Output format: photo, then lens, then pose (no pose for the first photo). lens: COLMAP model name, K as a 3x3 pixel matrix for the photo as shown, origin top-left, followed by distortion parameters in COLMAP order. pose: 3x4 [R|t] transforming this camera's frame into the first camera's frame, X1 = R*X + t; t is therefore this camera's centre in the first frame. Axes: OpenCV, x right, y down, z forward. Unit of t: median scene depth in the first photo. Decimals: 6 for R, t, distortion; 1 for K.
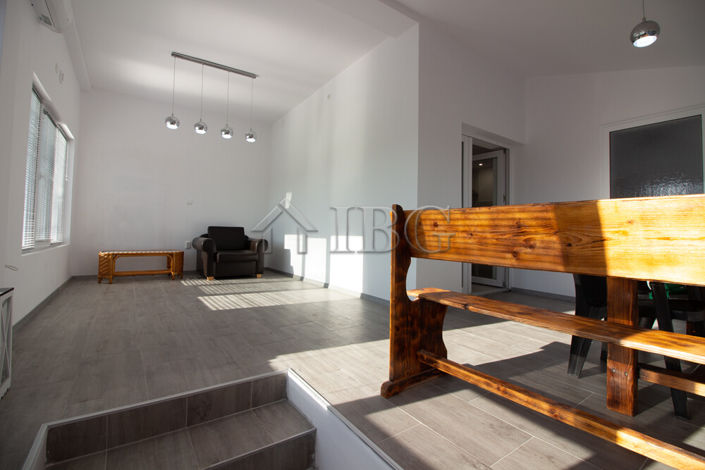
lens RADIAL K [[324.3, 0, 355.0], [0, 324.3, 223.8], [0, 0, 1]] dist [-0.000401, -0.011401]
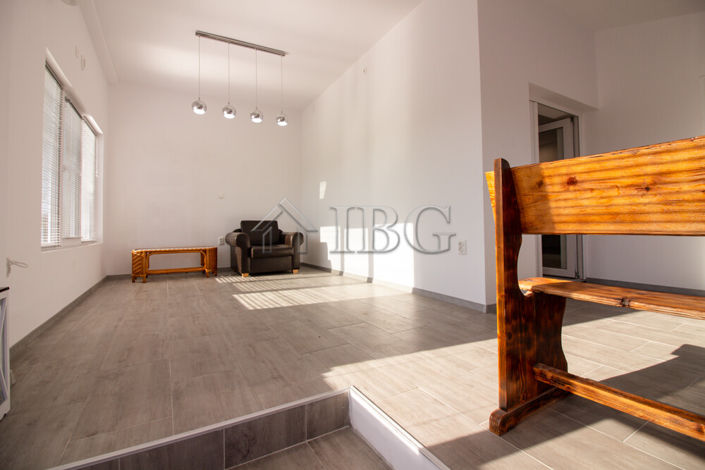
lens RADIAL K [[324.3, 0, 355.0], [0, 324.3, 223.8], [0, 0, 1]] dist [-0.000401, -0.011401]
pose [[0.995754, -0.033844, -0.085605, -0.078864], [0.034915, 0.999329, 0.011049, 0.037111], [0.085174, -0.013991, 0.996268, 0.164818]]
